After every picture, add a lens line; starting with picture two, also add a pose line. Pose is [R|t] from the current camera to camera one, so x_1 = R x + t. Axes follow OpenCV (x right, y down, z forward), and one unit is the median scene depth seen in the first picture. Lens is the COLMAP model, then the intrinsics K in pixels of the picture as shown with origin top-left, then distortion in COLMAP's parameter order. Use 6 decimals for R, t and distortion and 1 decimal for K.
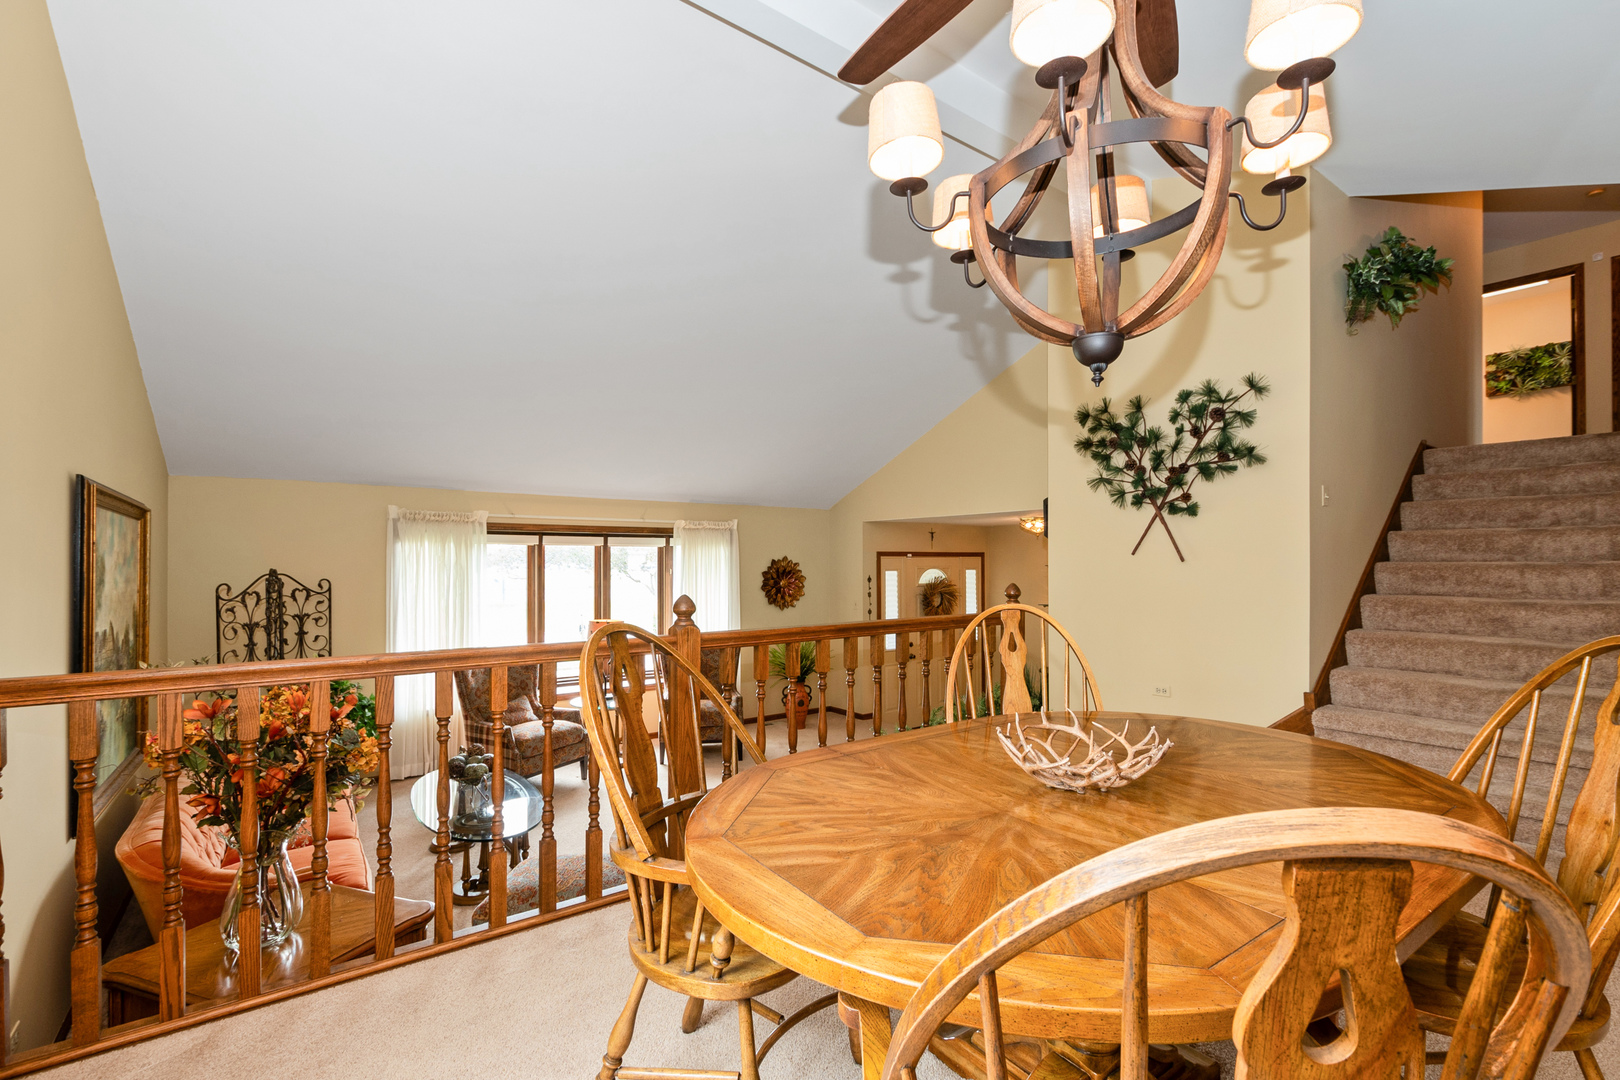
lens RADIAL K [[707.4, 0, 819.6], [0, 707.4, 547.4], [0, 0, 1]] dist [0.003812, -0.000389]
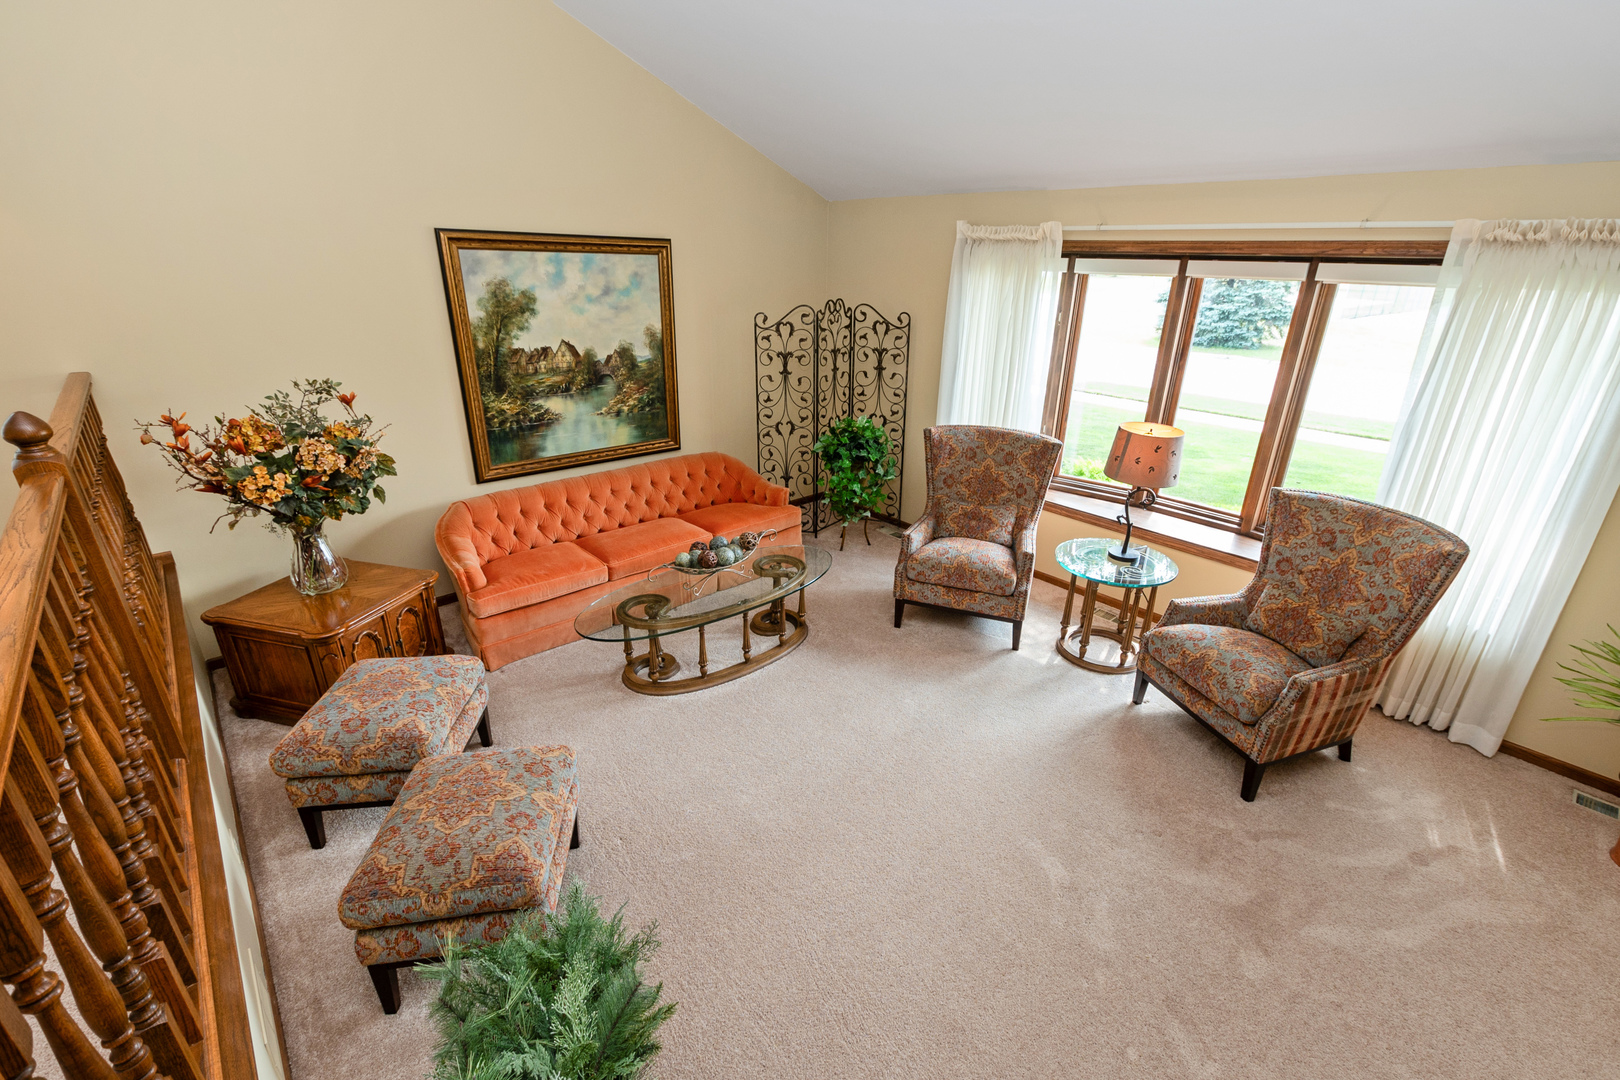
lens RADIAL K [[707.4, 0, 819.6], [0, 707.4, 547.4], [0, 0, 1]] dist [0.003812, -0.000389]
pose [[0.083323, 0.381843, -0.920464, 0.272704], [0.007921, 0.923393, 0.383775, -0.028551], [0.996491, -0.039268, 0.073915, 0.816800]]
